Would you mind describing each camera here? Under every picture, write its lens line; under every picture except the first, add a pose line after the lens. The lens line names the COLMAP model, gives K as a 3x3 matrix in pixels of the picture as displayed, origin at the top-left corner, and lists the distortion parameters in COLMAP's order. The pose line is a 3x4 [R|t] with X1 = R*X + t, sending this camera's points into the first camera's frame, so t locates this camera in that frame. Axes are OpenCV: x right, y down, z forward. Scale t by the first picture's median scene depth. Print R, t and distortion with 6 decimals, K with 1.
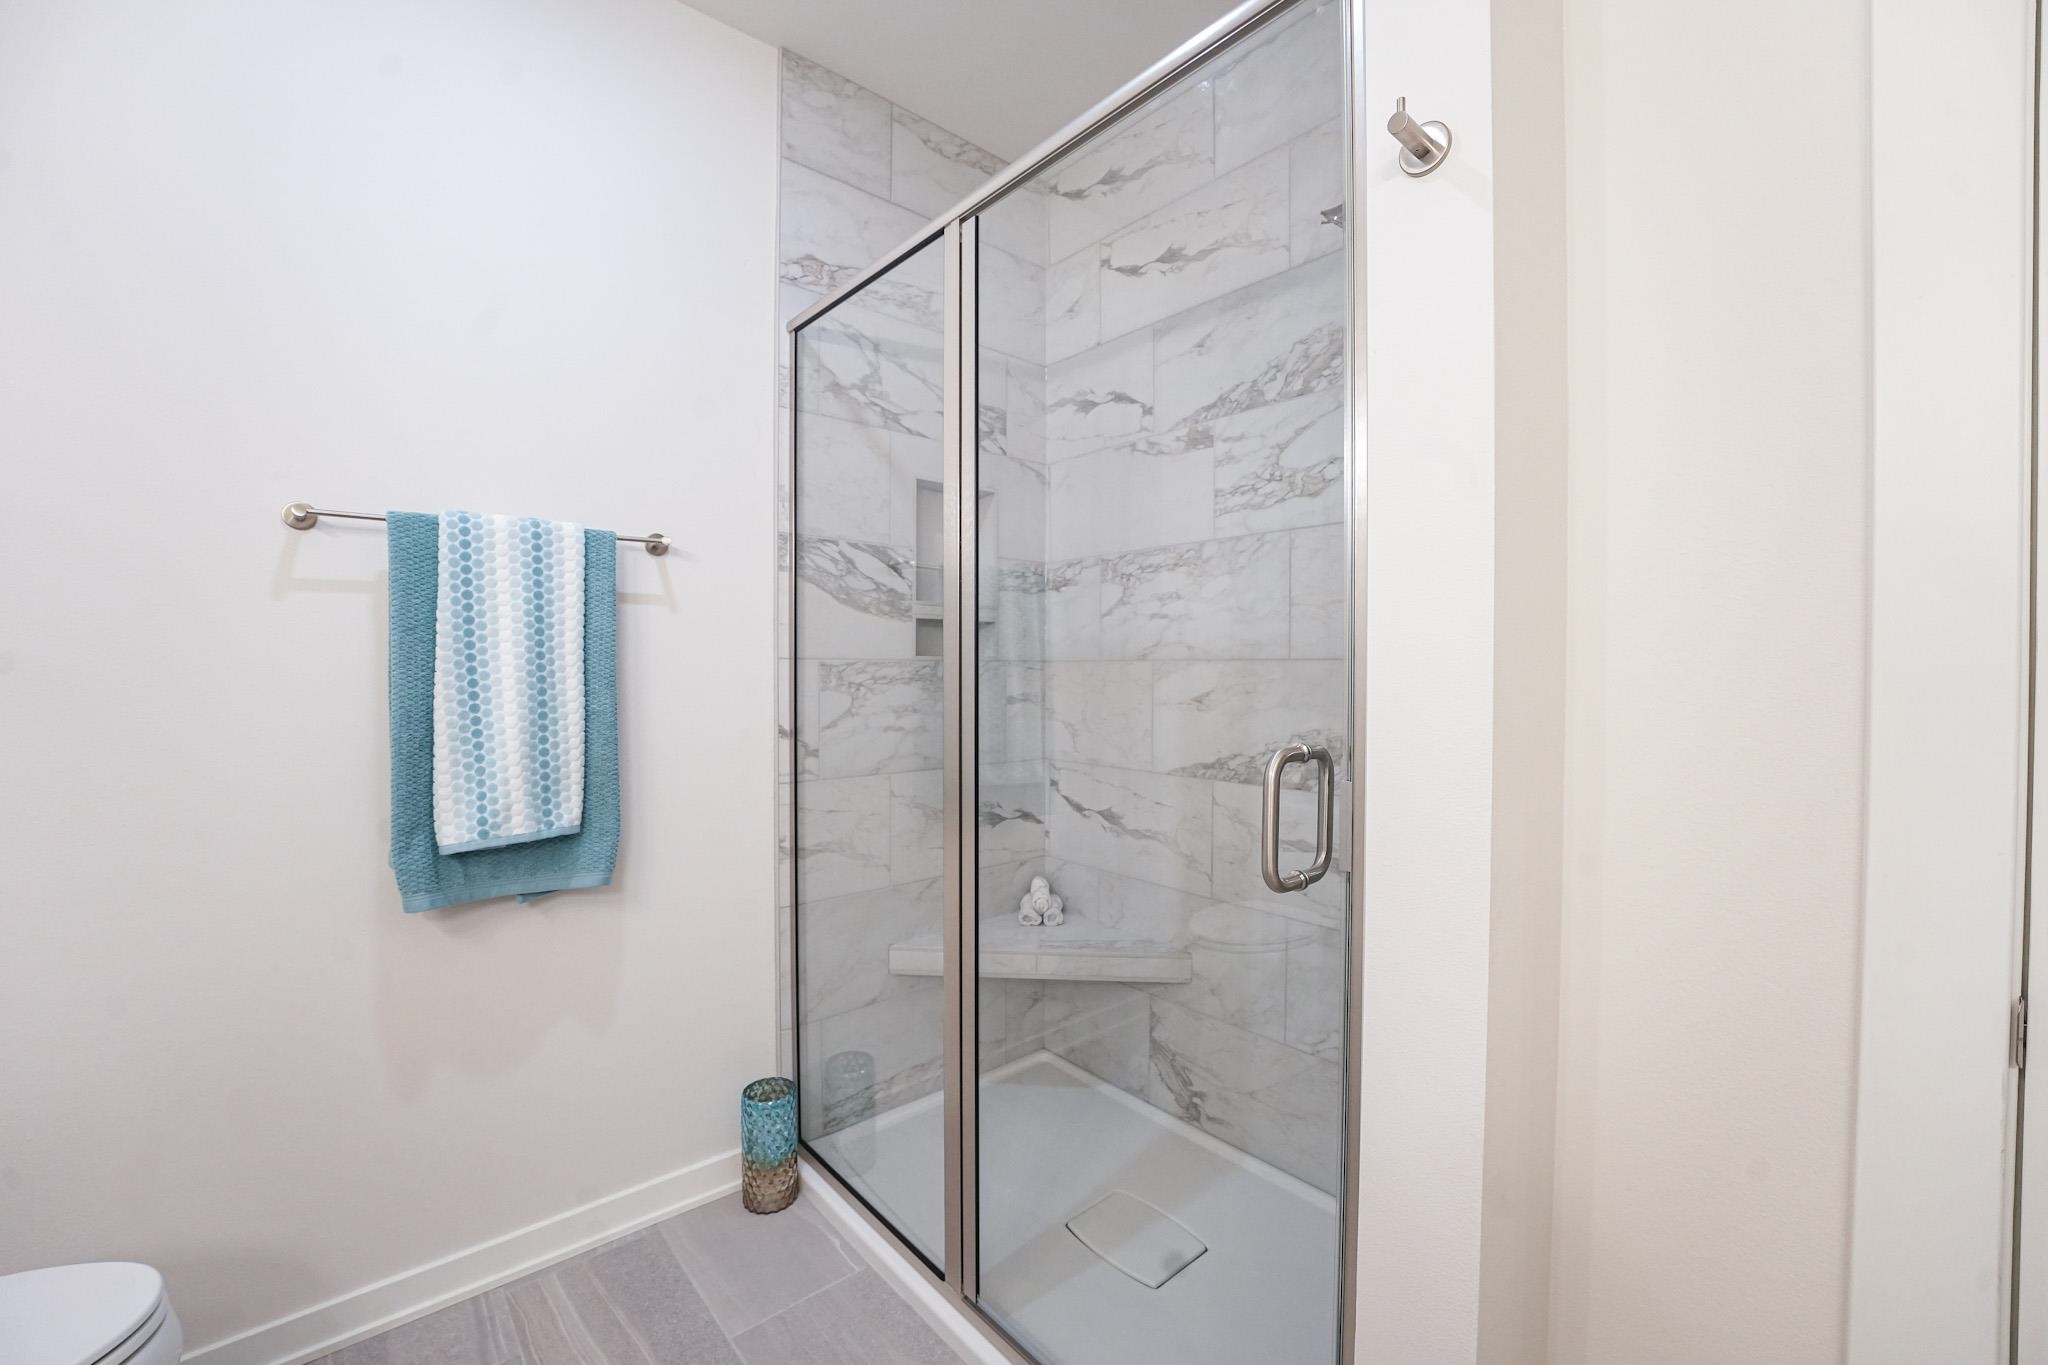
lens RADIAL K [[849.8, 0, 1060.1], [0, 849.8, 681.4], [0, 0, 1]] dist [-0.030827, 0.004132]
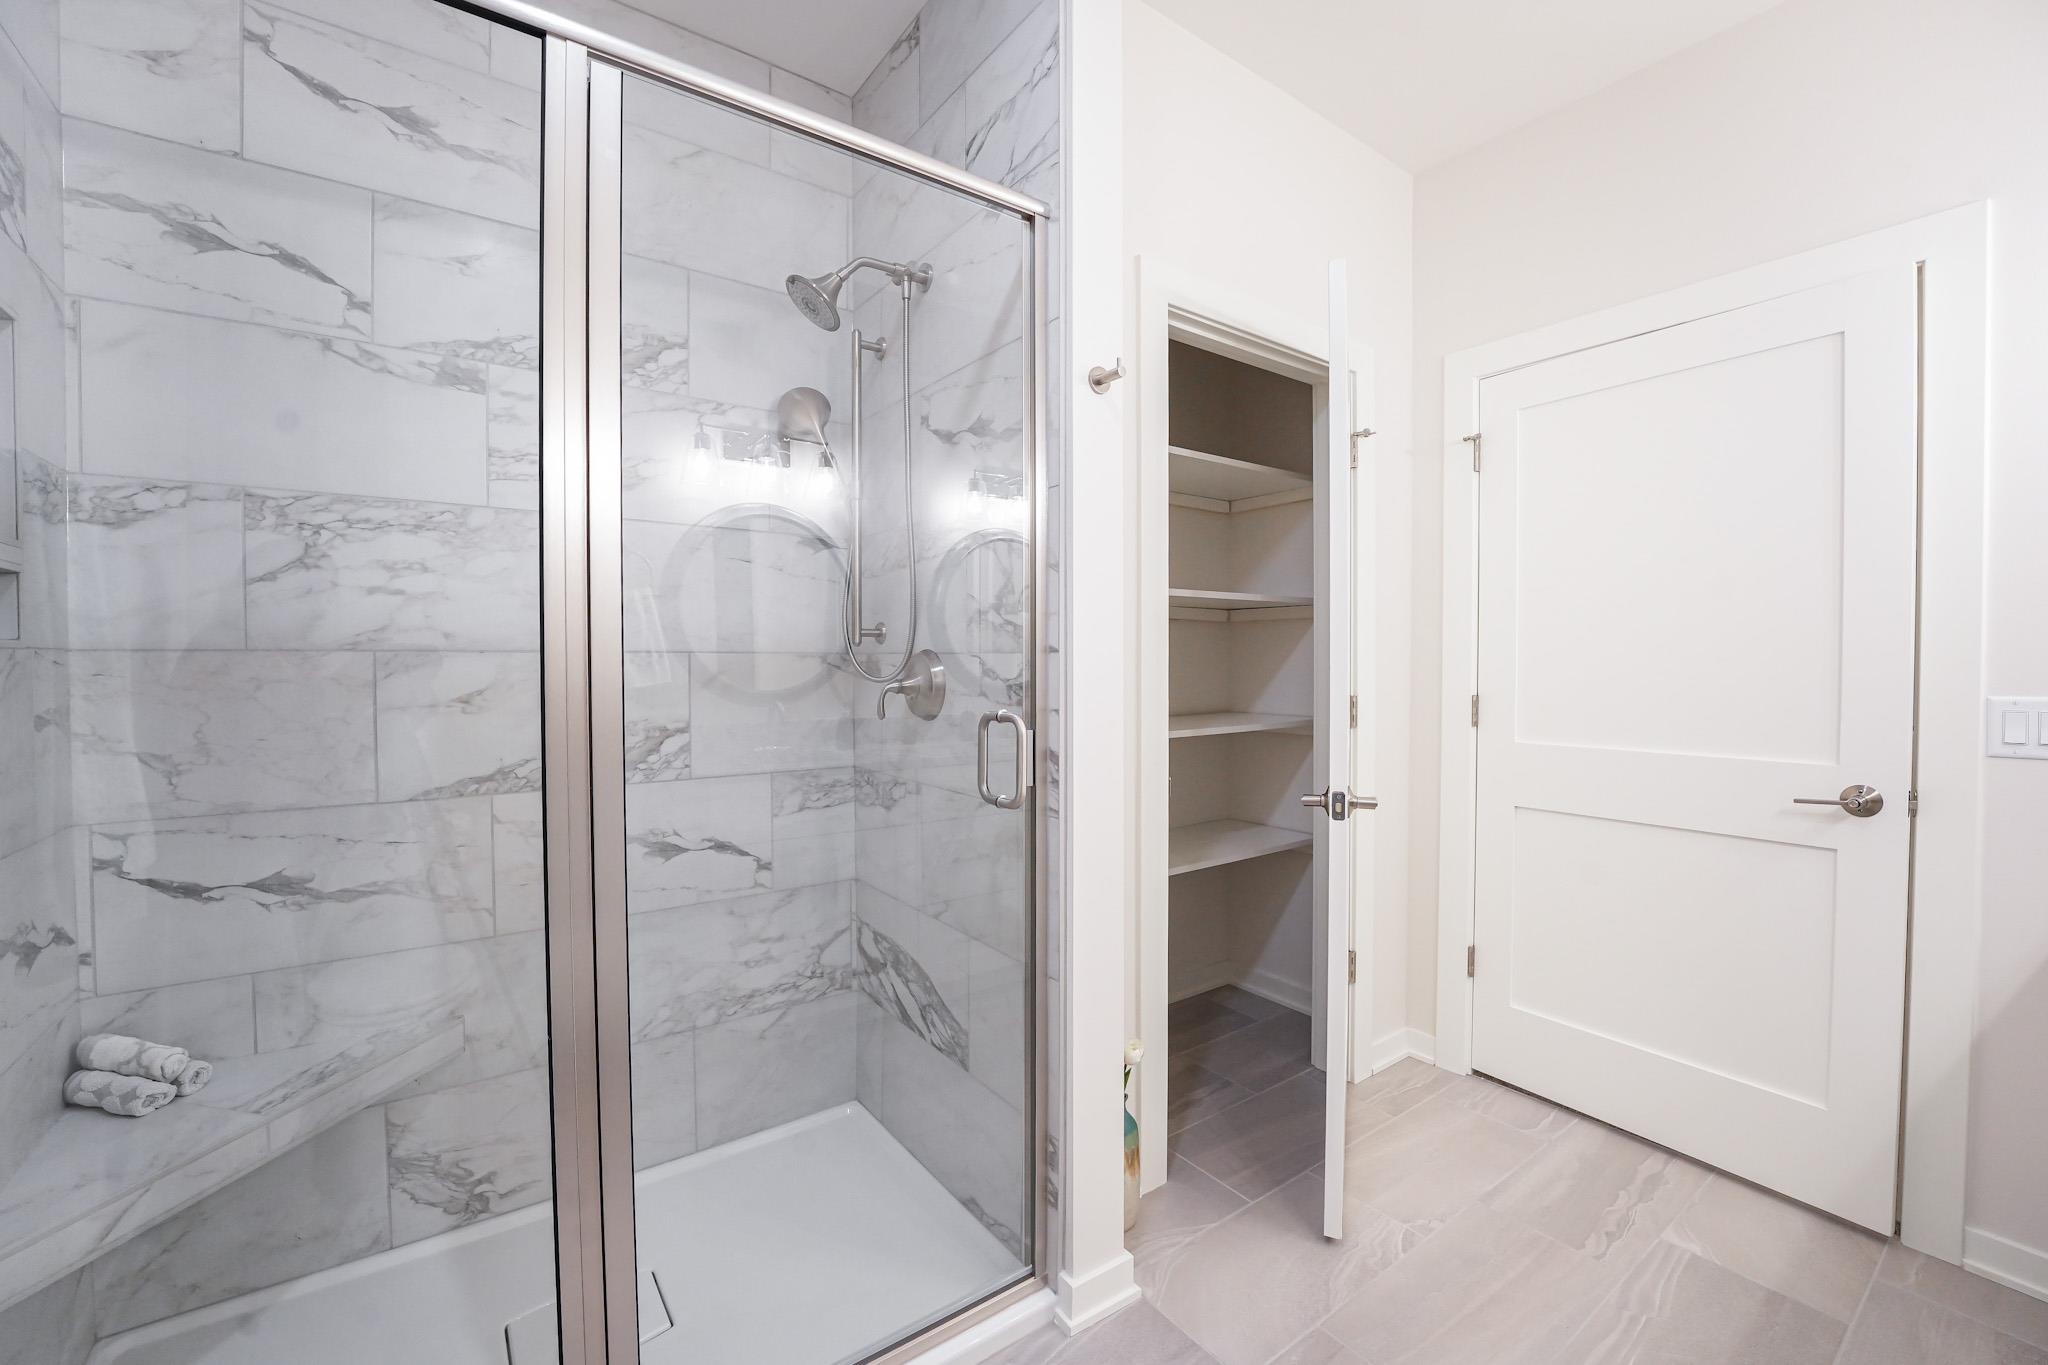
lens RADIAL K [[849.8, 0, 988.1], [0, 849.8, 677.2], [0, 0, 1]] dist [-0.030827, 0.004132]
pose [[0.108284, -0.021891, 0.993879, -0.558430], [0.016653, 0.999657, 0.020204, -0.007705], [-0.993980, 0.014363, 0.108612, 0.401194]]
